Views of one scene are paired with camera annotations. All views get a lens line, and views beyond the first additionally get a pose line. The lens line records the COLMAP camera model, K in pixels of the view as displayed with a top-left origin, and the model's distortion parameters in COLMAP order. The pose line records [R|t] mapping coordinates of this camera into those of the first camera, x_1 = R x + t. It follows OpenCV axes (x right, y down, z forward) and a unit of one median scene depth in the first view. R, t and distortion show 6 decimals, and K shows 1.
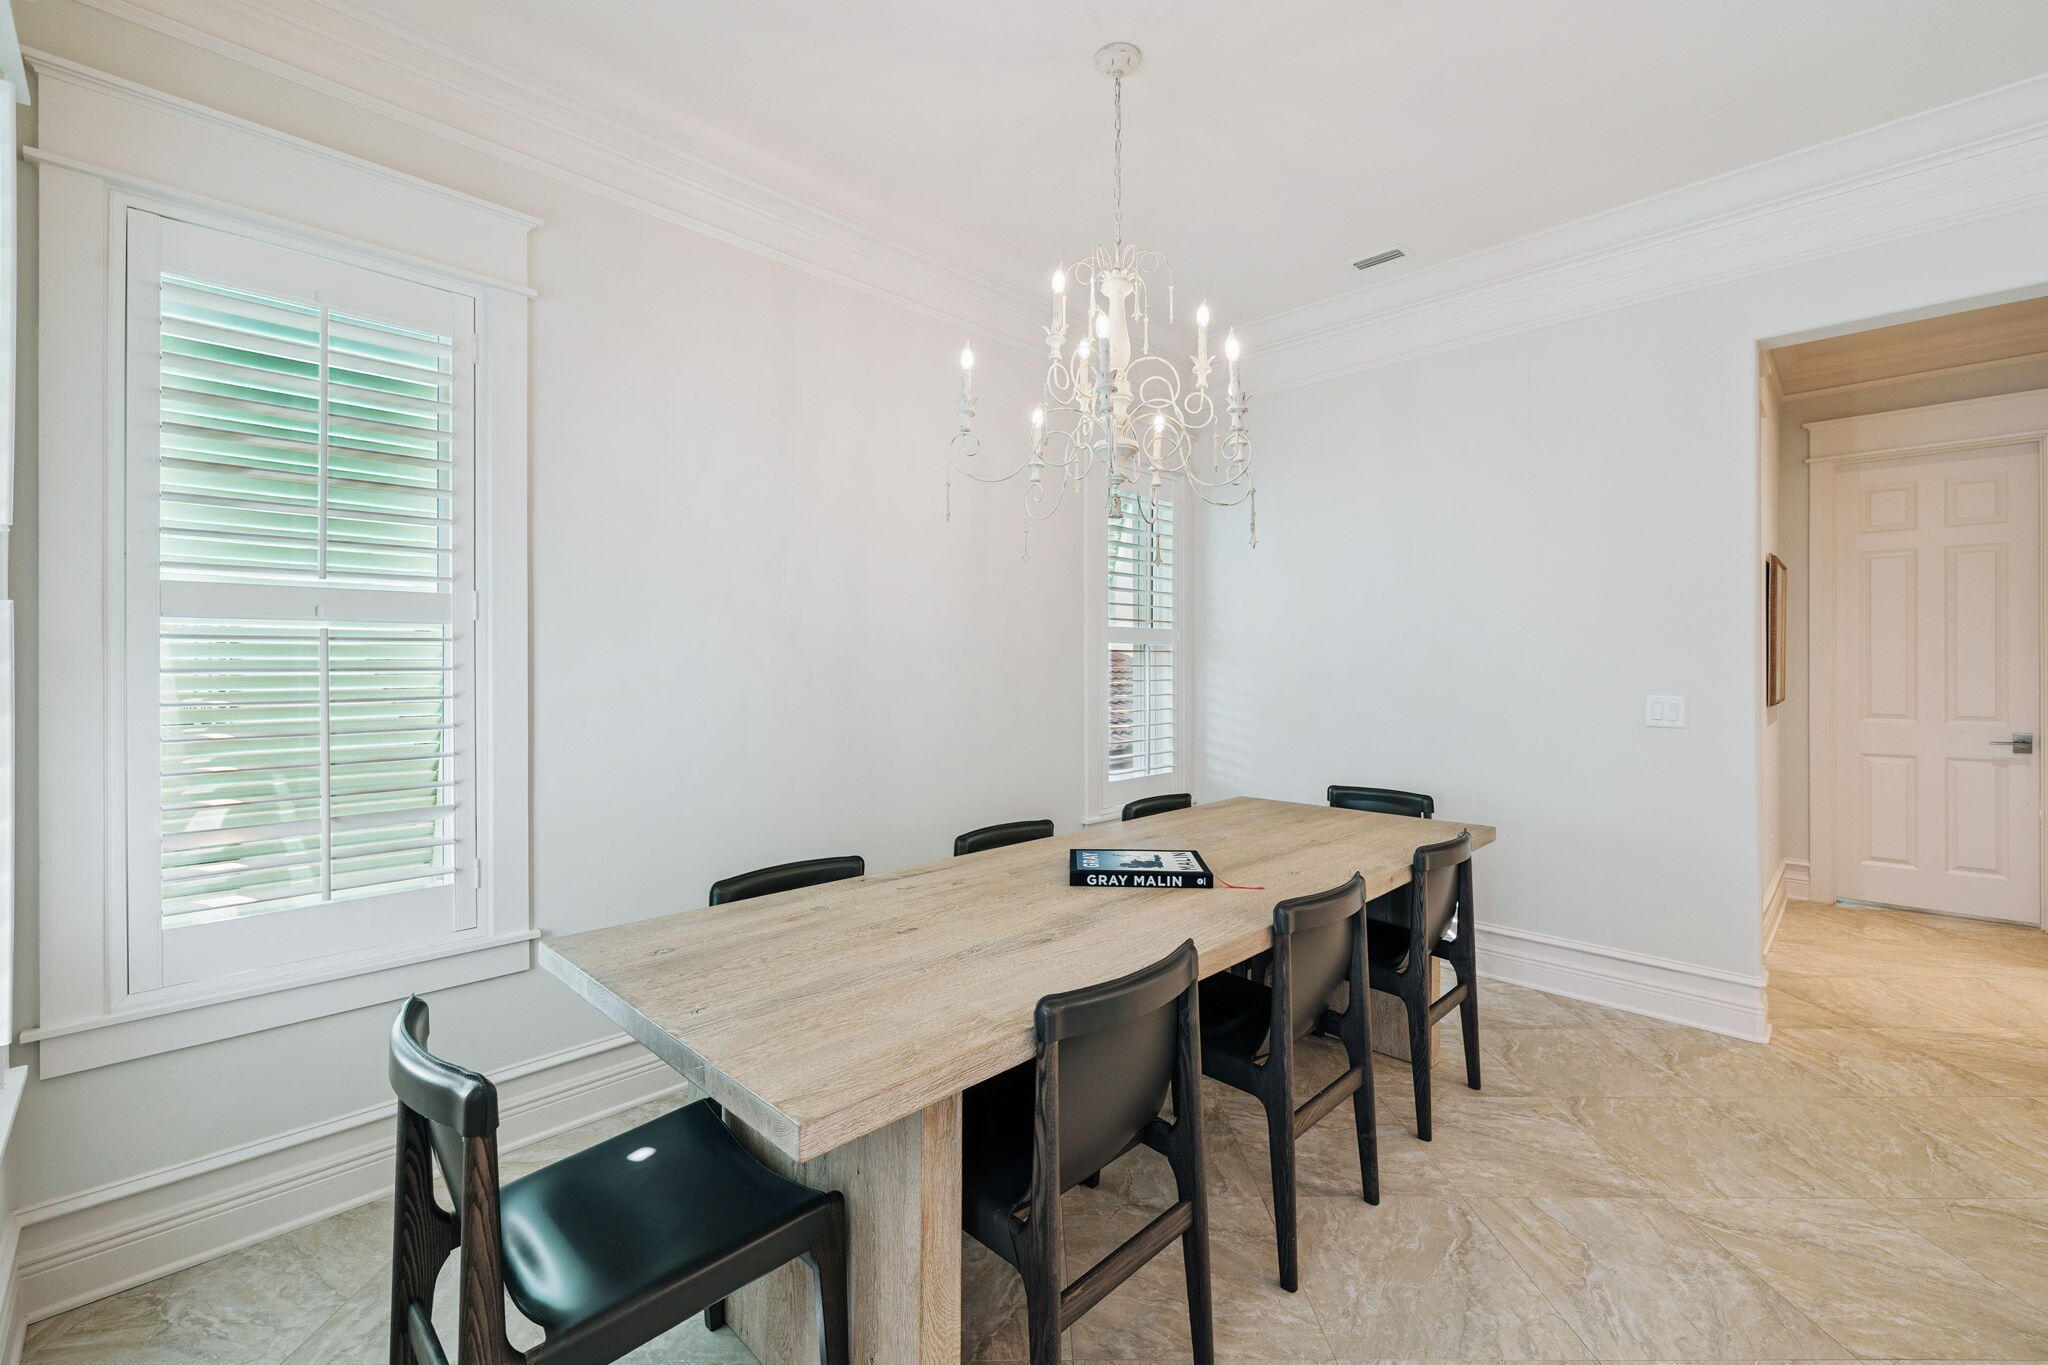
lens RADIAL K [[860.7, 0, 1012.1], [0, 860.7, 670.4], [0, 0, 1]] dist [-0.000467, 0.000106]
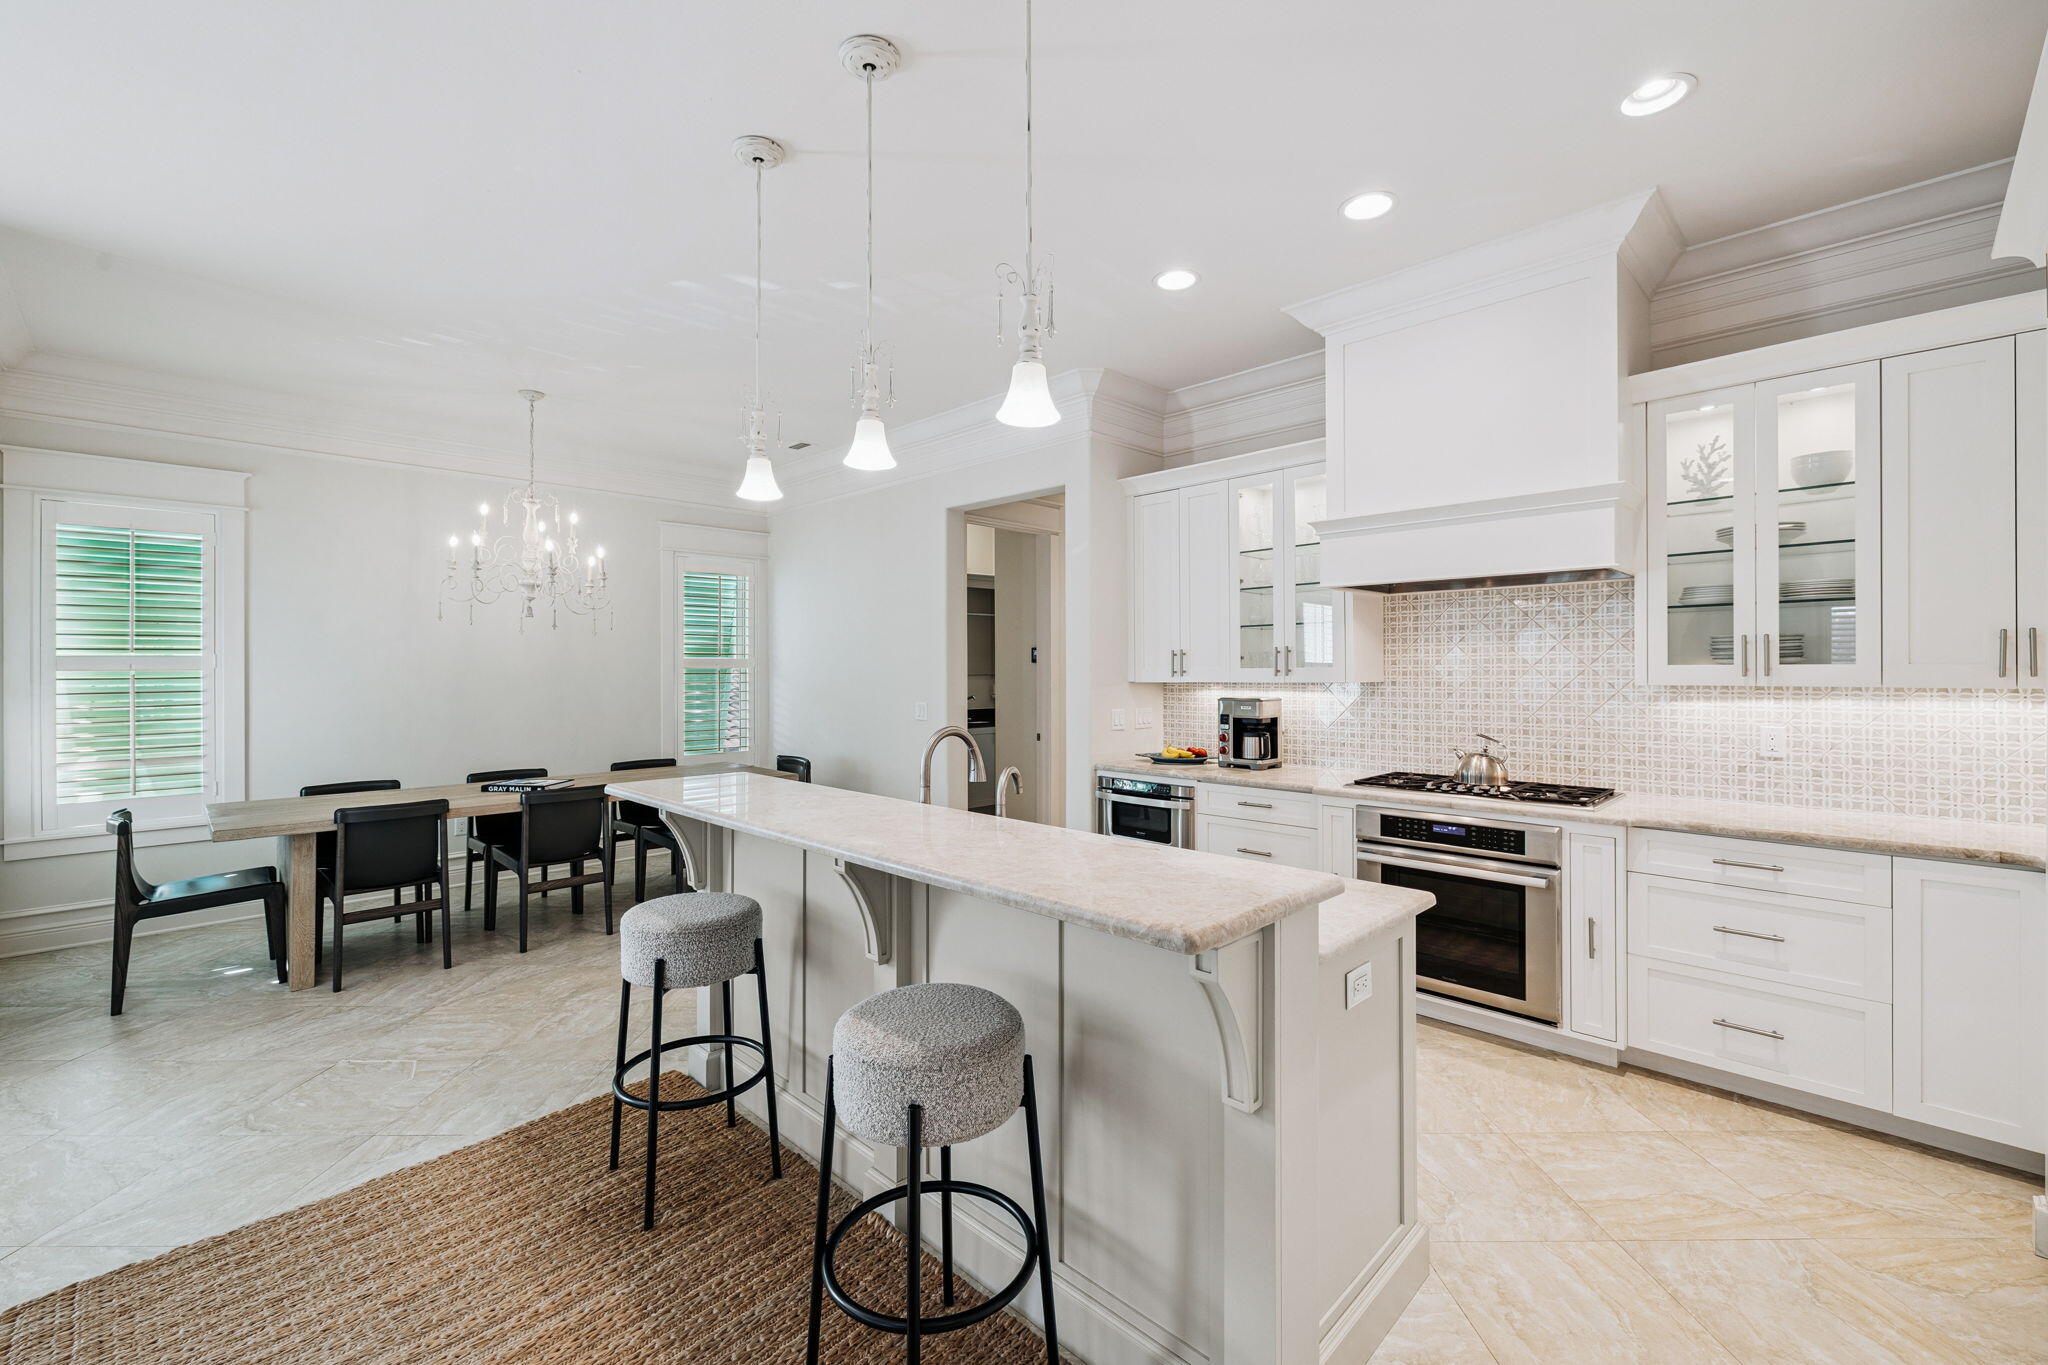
lens RADIAL K [[860.7, 0, 1032.9], [0, 860.7, 670.1], [0, 0, 1]] dist [-0.000467, 0.000106]
pose [[0.999989, -0.002118, -0.004263, 1.376819], [0.002123, 0.999997, 0.001172, -0.051291], [0.004260, -0.001181, 0.999990, -1.092299]]
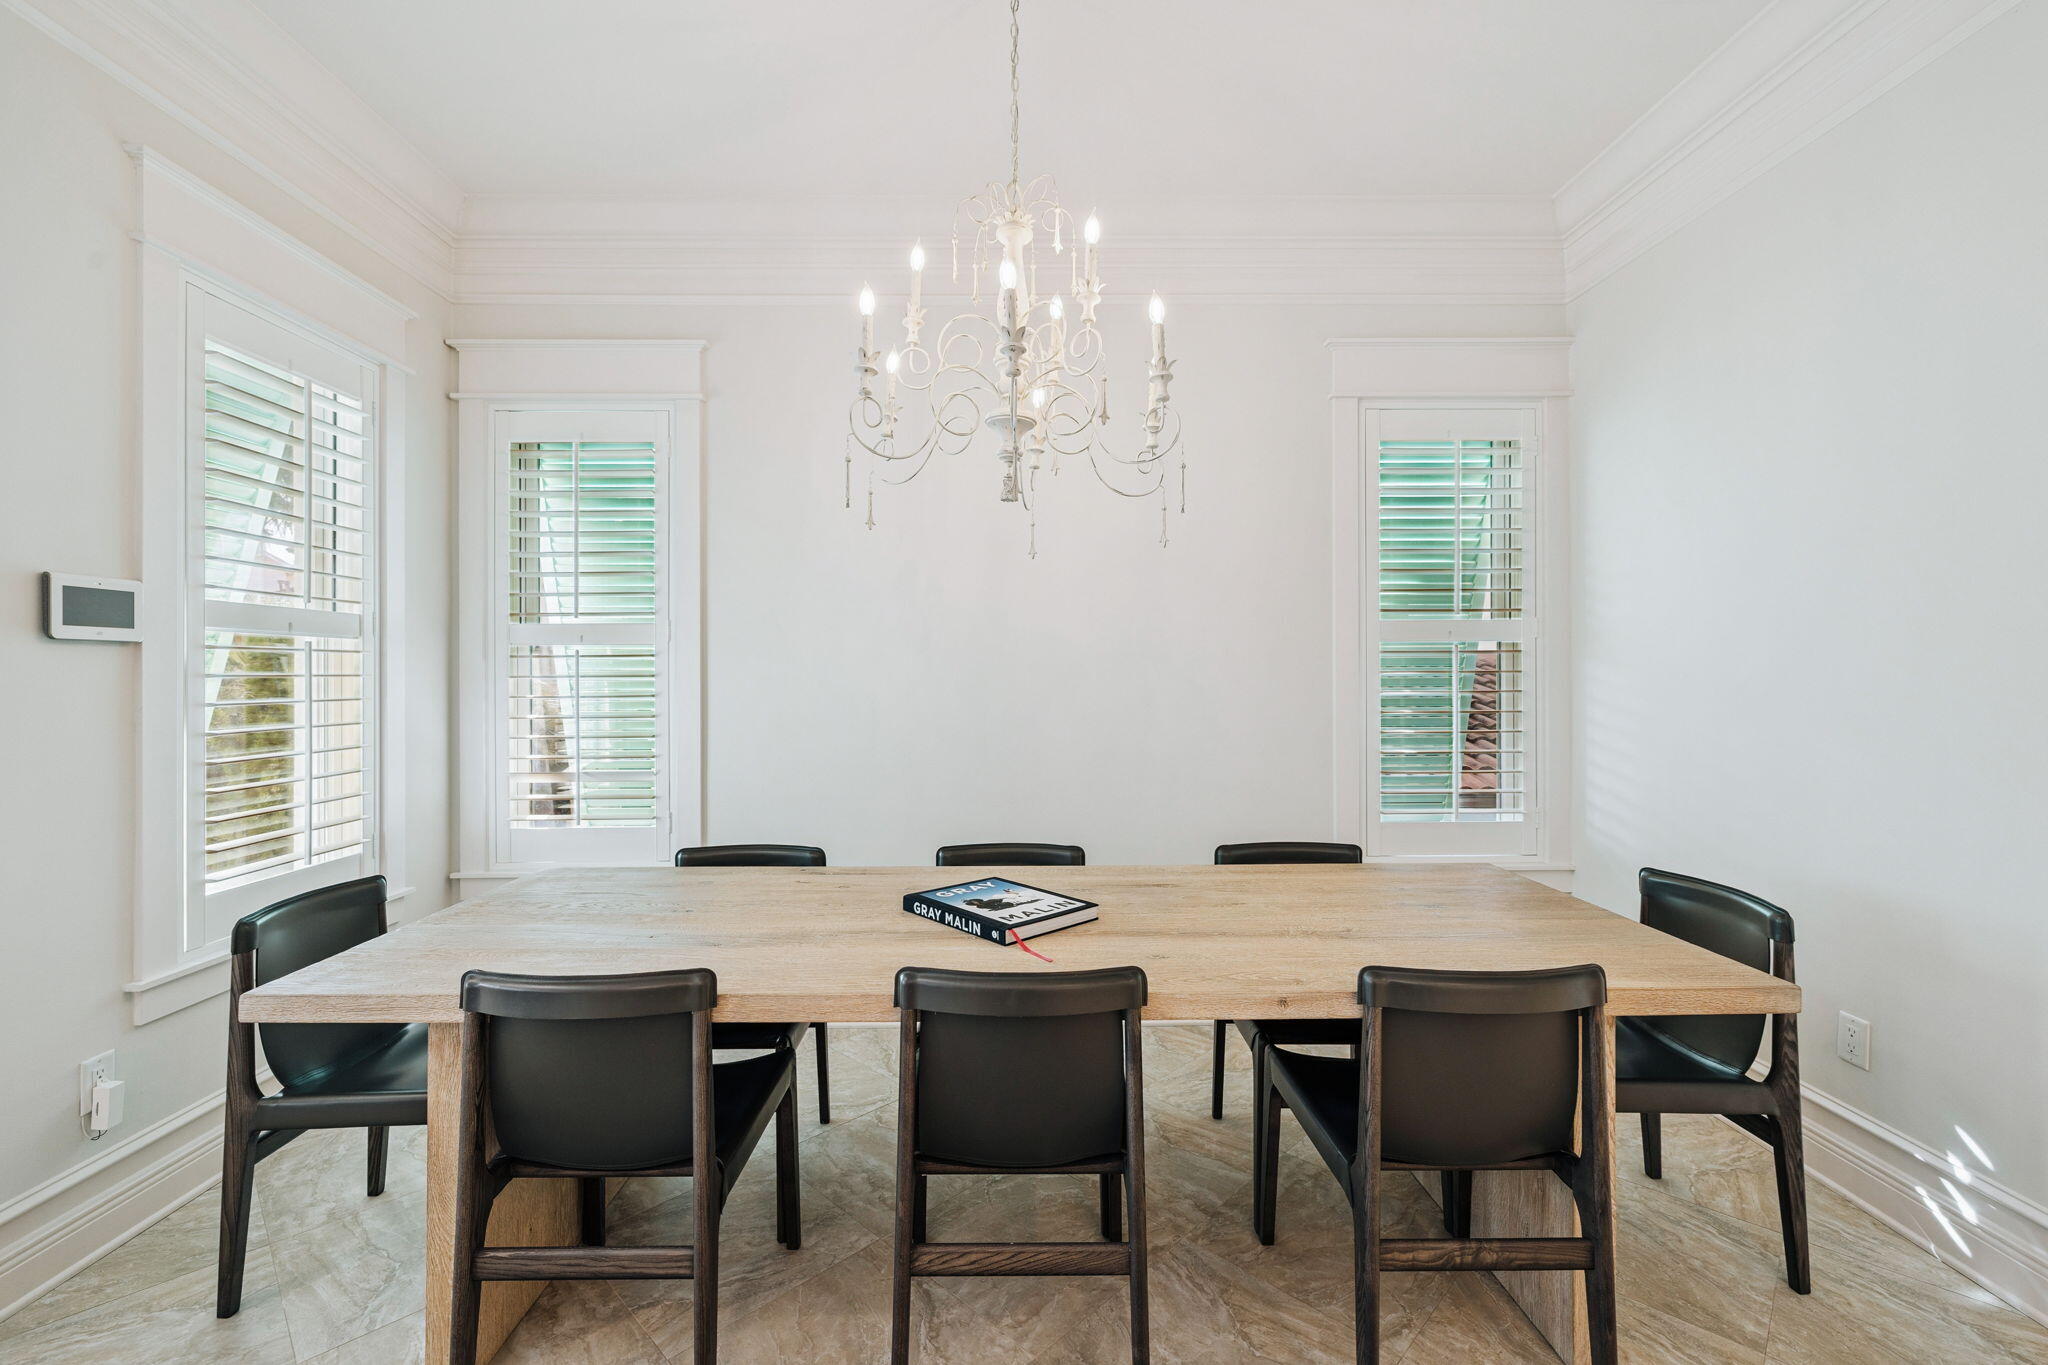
lens RADIAL K [[860.7, 0, 1014.8], [0, 860.7, 676.2], [0, 0, 1]] dist [-0.000467, 0.000106]
pose [[0.703142, -0.002314, -0.711045, 0.760101], [0.003673, 0.999993, 0.000377, -0.000469], [0.711039, -0.002877, 0.703146, 0.411613]]
